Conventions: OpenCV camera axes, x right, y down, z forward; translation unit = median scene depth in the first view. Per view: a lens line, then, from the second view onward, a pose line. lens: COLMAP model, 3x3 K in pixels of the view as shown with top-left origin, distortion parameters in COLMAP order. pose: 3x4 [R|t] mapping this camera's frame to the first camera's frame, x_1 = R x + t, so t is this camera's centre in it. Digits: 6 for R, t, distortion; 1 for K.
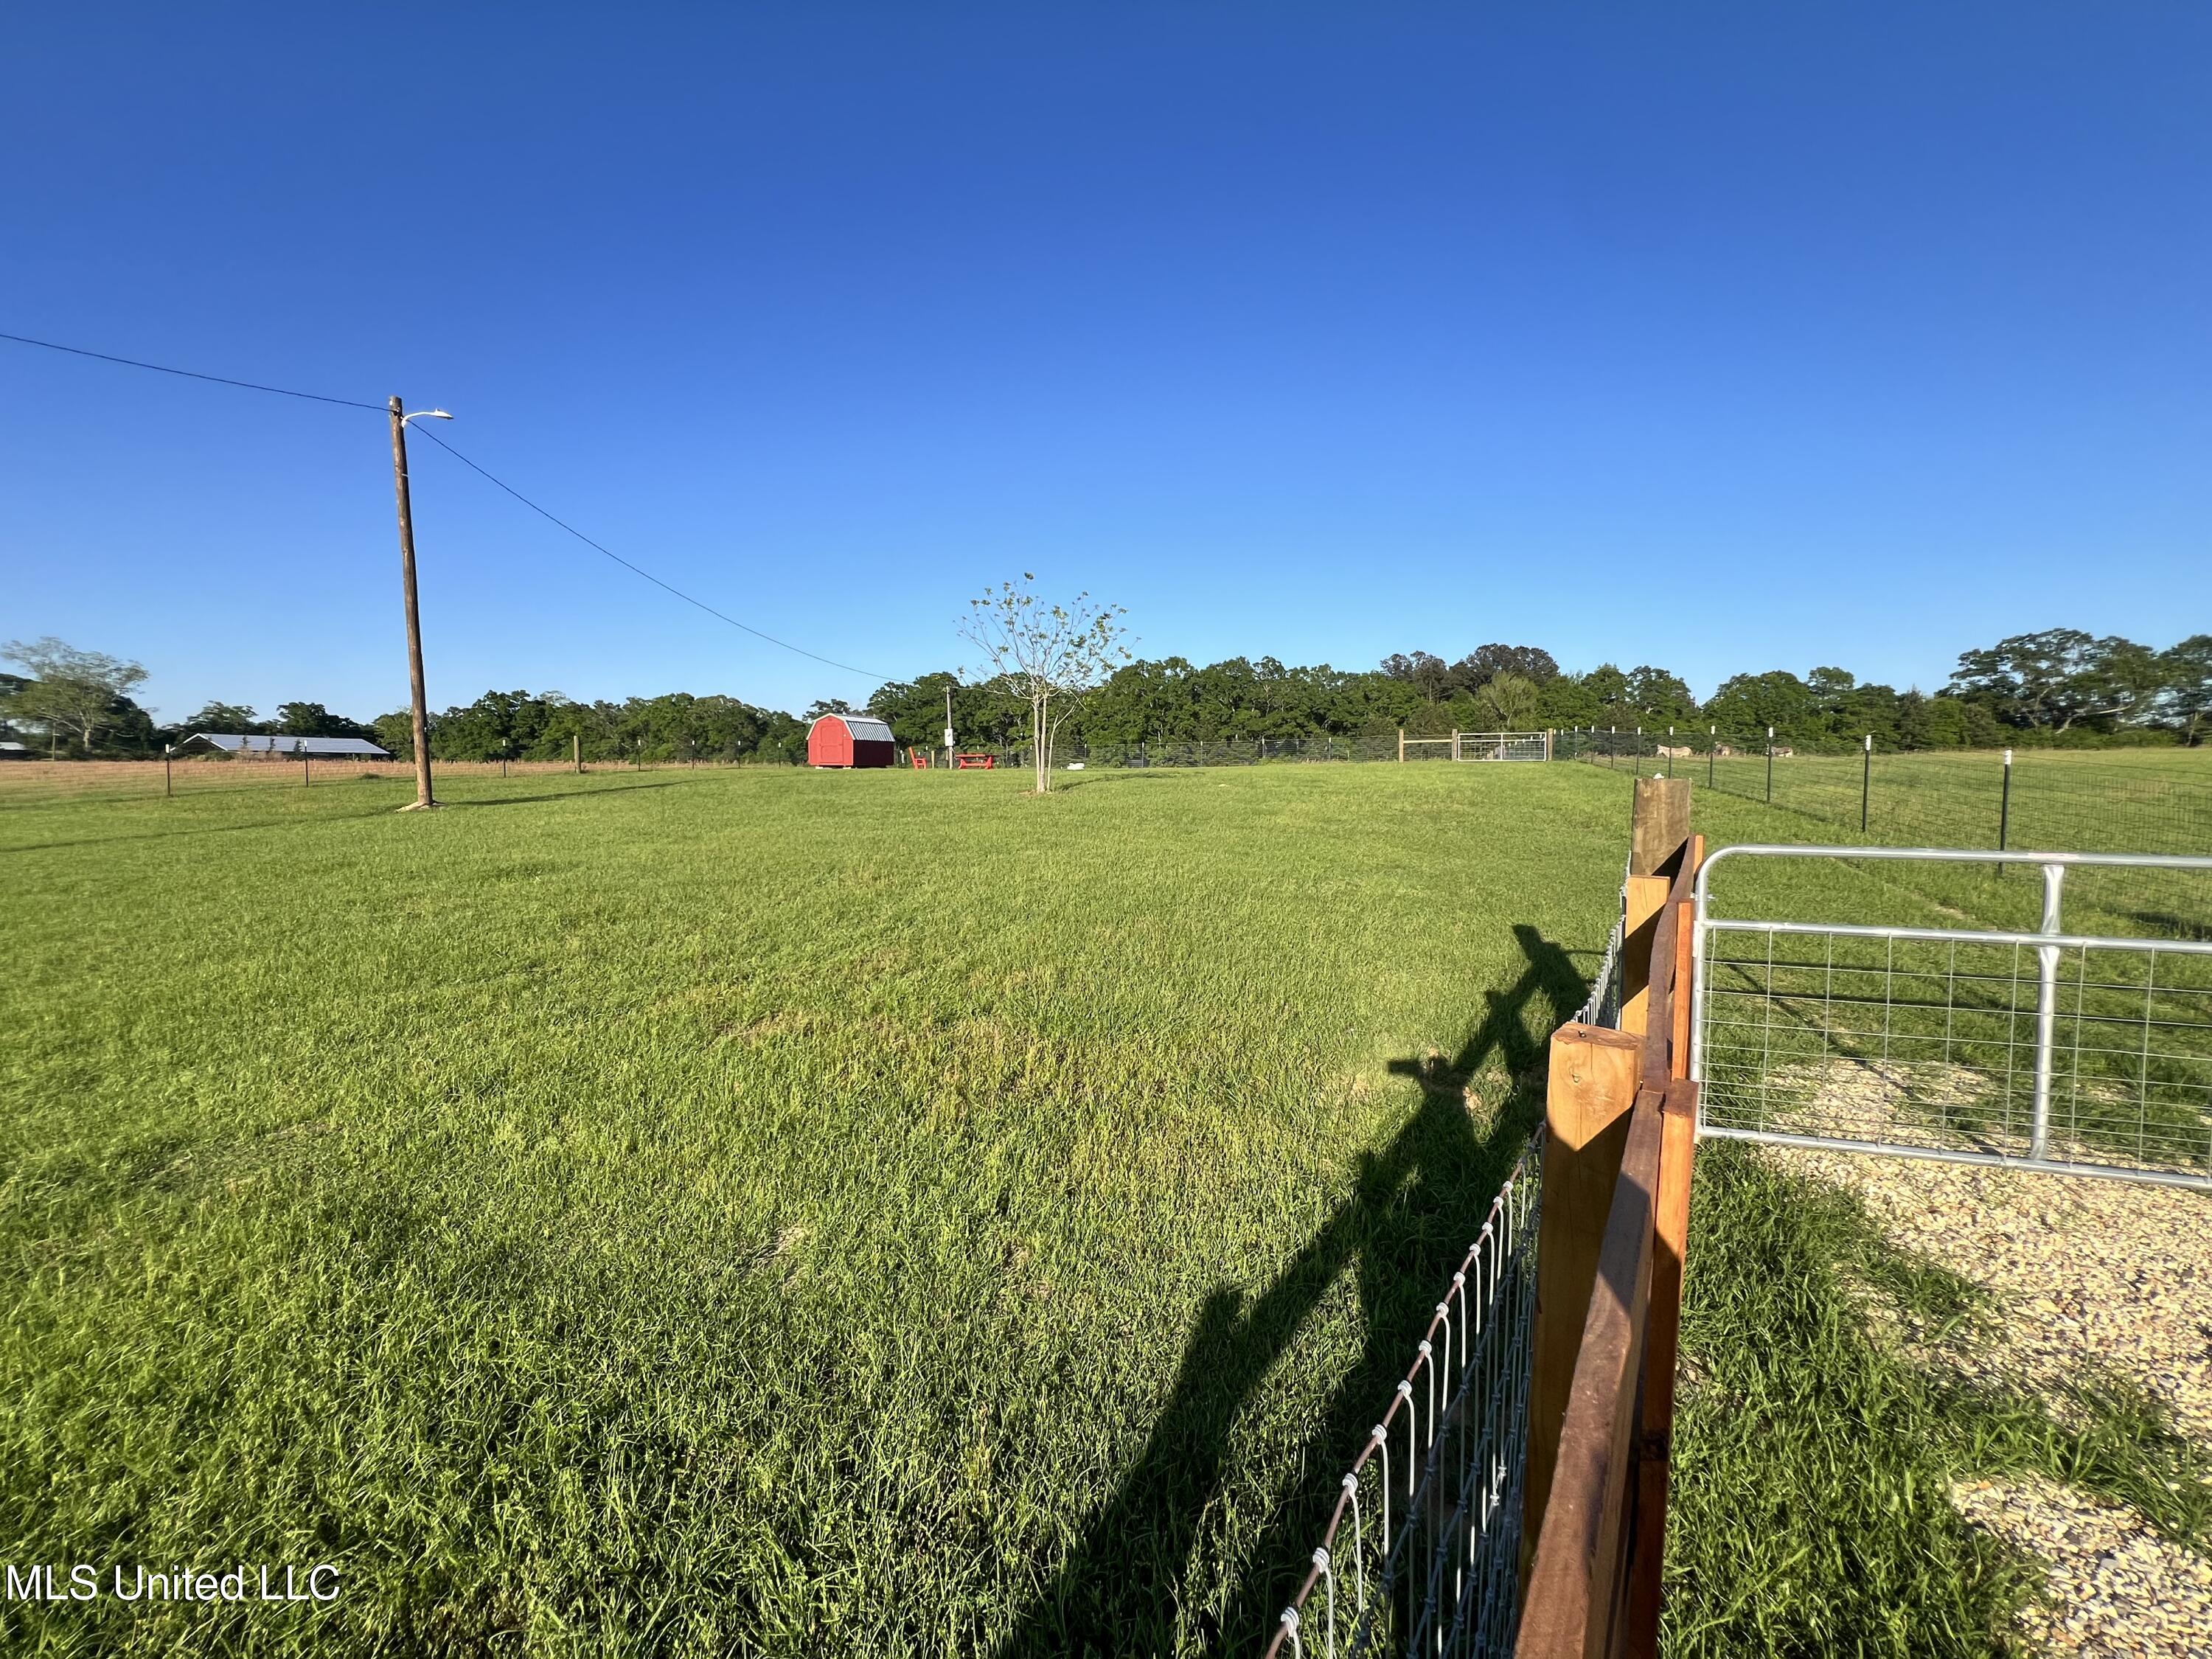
lens RADIAL K [[895.9, 0, 1101.0], [0, 895.9, 825.8], [0, 0, 1]] dist [-0.002209, 0.000640]
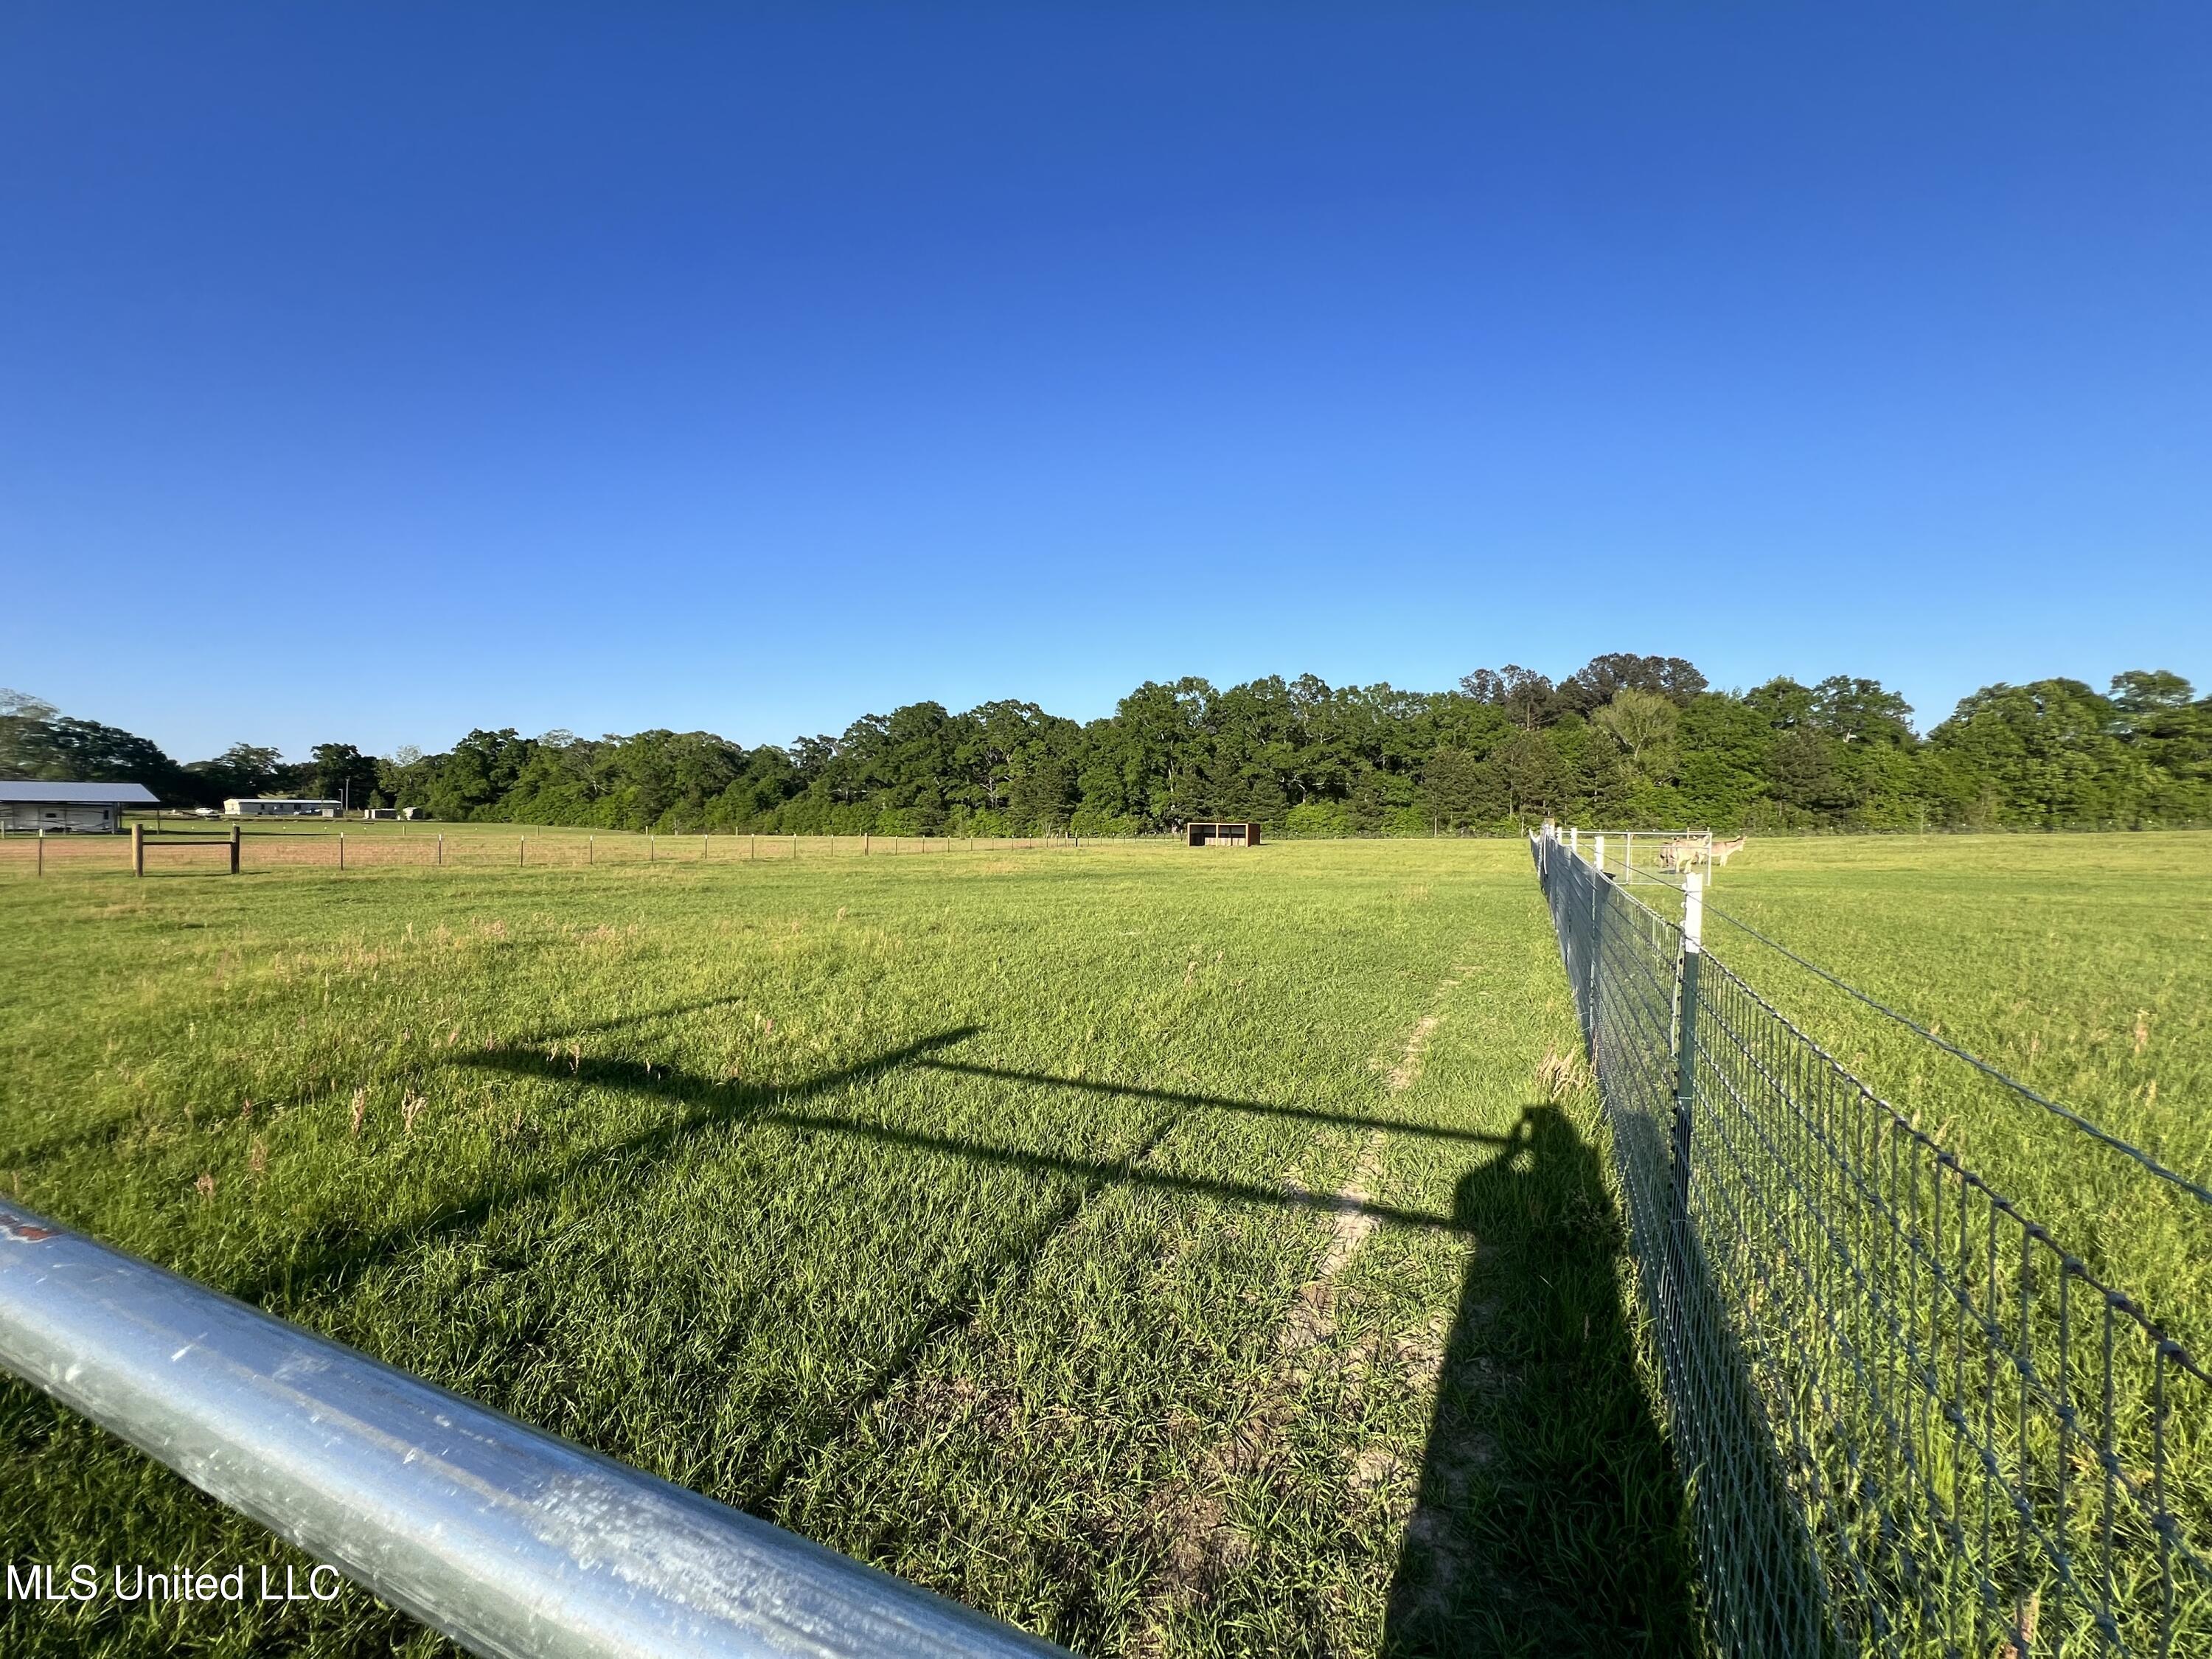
lens RADIAL K [[895.9, 0, 1095.4], [0, 895.9, 826.8], [0, 0, 1]] dist [-0.002209, 0.000640]
pose [[0.992467, 0.003815, -0.122456, 0.105744], [-0.008769, 0.999164, -0.039937, -0.024594], [0.122201, 0.040710, 0.991670, 0.222312]]
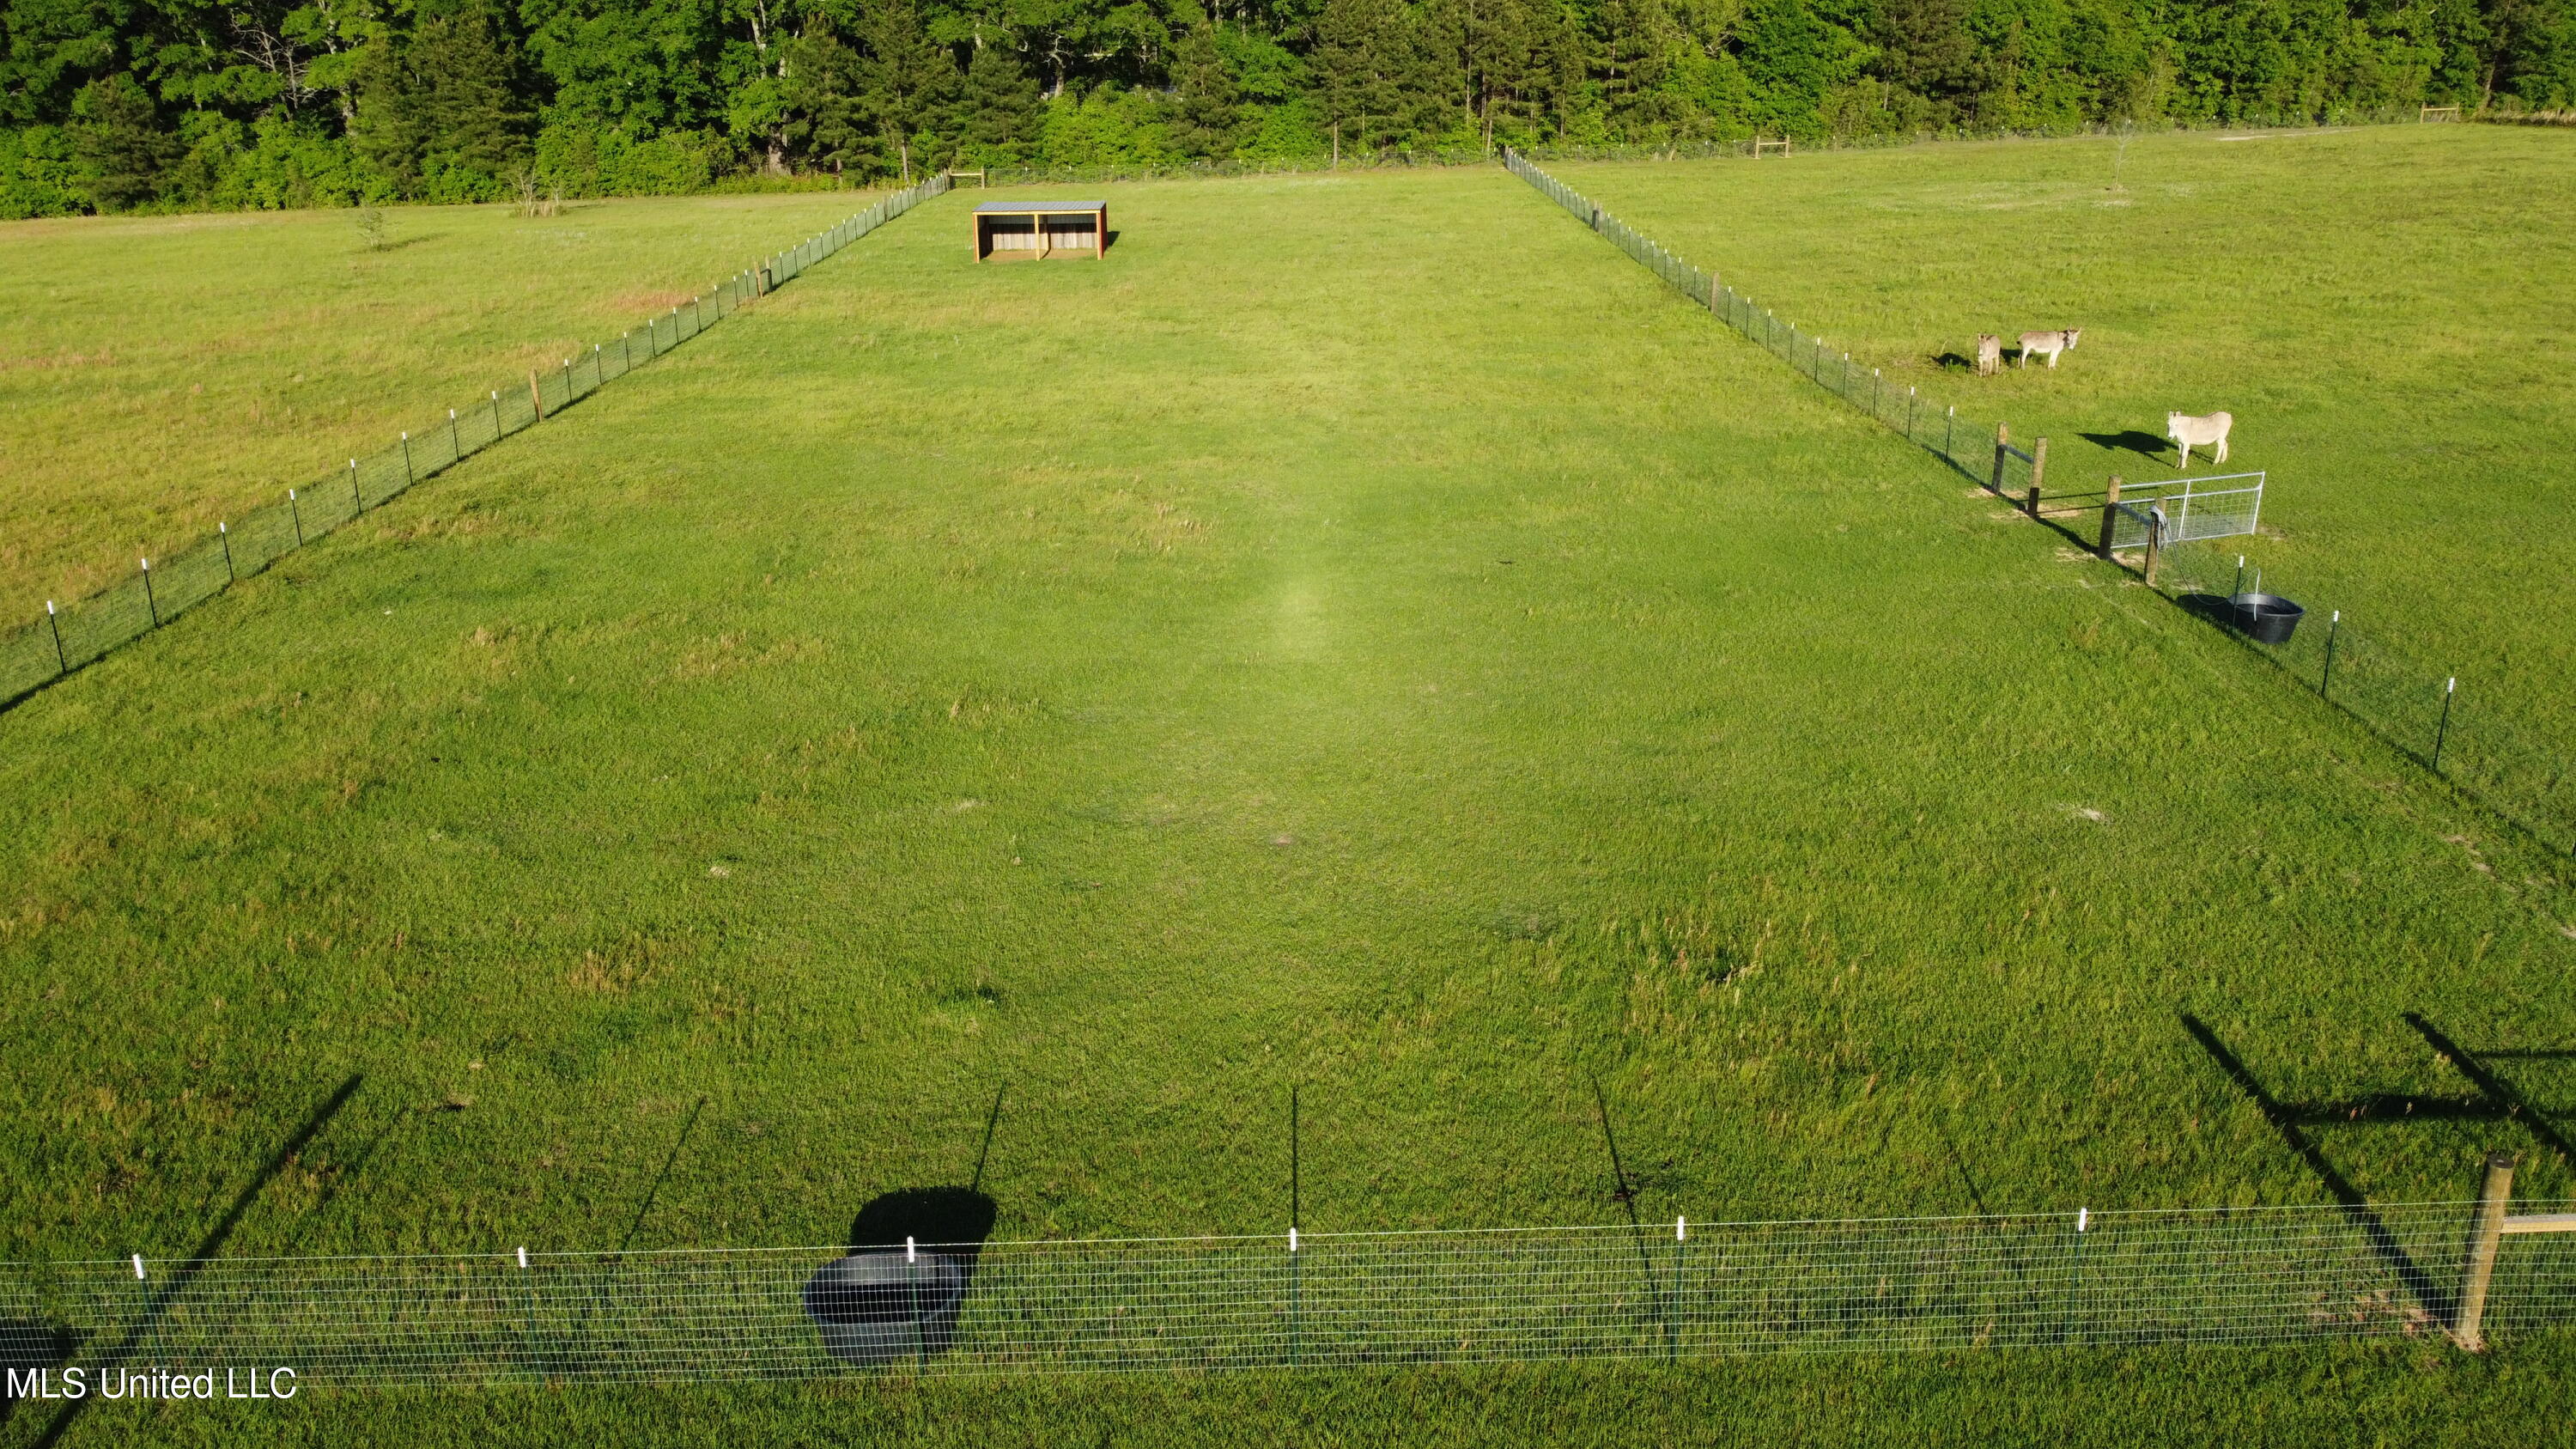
lens RADIAL K [[1982.3, 0, 1286.9], [0, 1982.3, 710.9], [0, 0, 1]] dist [0.009323, -0.011960]
pose [[0.948408, -0.122900, 0.292263, 0.002188], [0.034725, 0.956533, 0.289550, -0.070879], [-0.315145, -0.264463, 0.911451, 0.173774]]
